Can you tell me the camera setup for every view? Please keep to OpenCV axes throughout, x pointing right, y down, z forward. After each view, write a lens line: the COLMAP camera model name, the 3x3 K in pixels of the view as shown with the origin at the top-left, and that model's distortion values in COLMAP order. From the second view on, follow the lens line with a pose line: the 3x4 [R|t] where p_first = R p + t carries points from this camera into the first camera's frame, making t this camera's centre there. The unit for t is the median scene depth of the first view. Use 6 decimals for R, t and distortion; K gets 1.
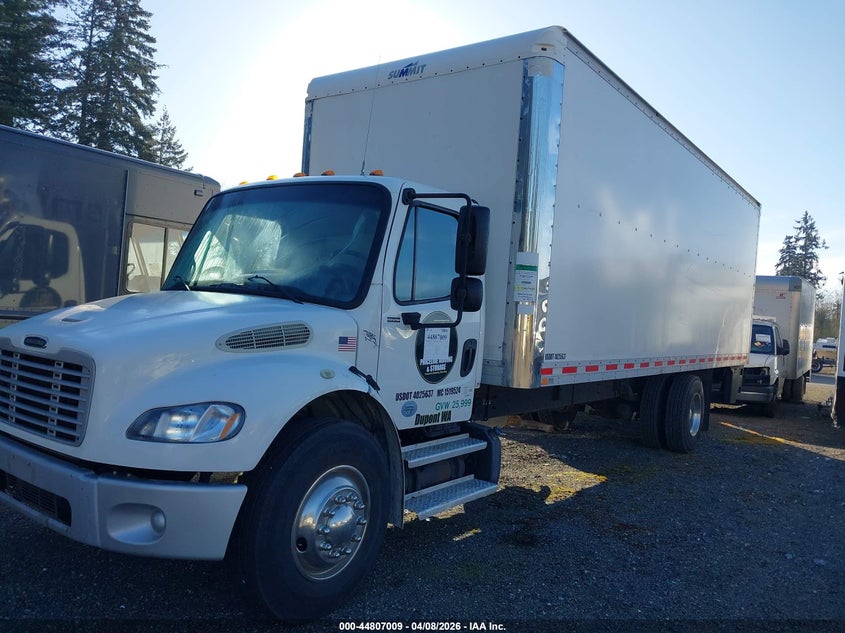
lens RADIAL K [[665.5, 0, 422.6], [0, 665.5, 314.0], [0, 0, 1]] dist [0.028523, -0.002825]
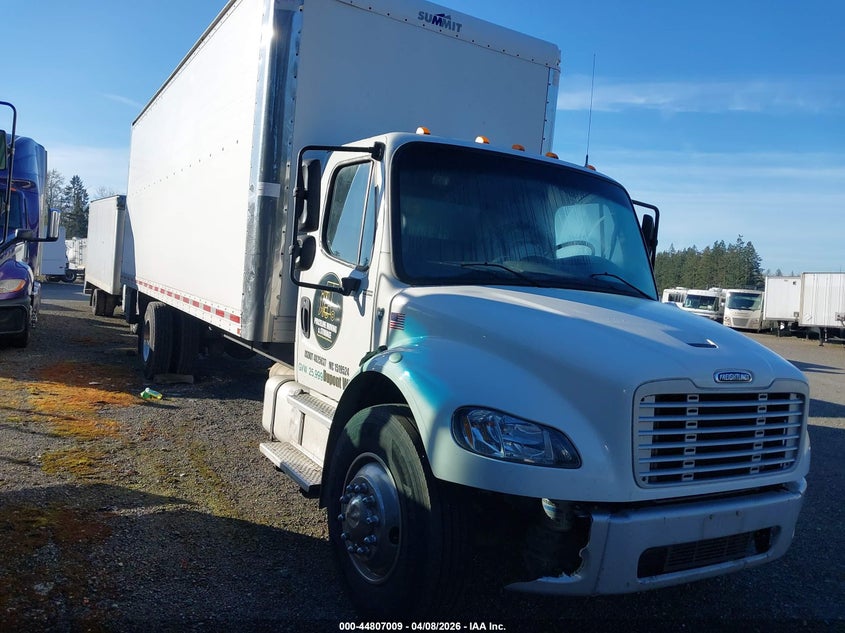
lens RADIAL K [[665.5, 0, 422.1], [0, 665.5, 318.2], [0, 0, 1]] dist [0.028523, -0.002825]
pose [[0.397867, -0.077085, 0.914199, -1.496494], [-0.064290, 0.991672, 0.111597, -0.100537], [-0.915188, -0.103175, 0.389597, 1.035131]]
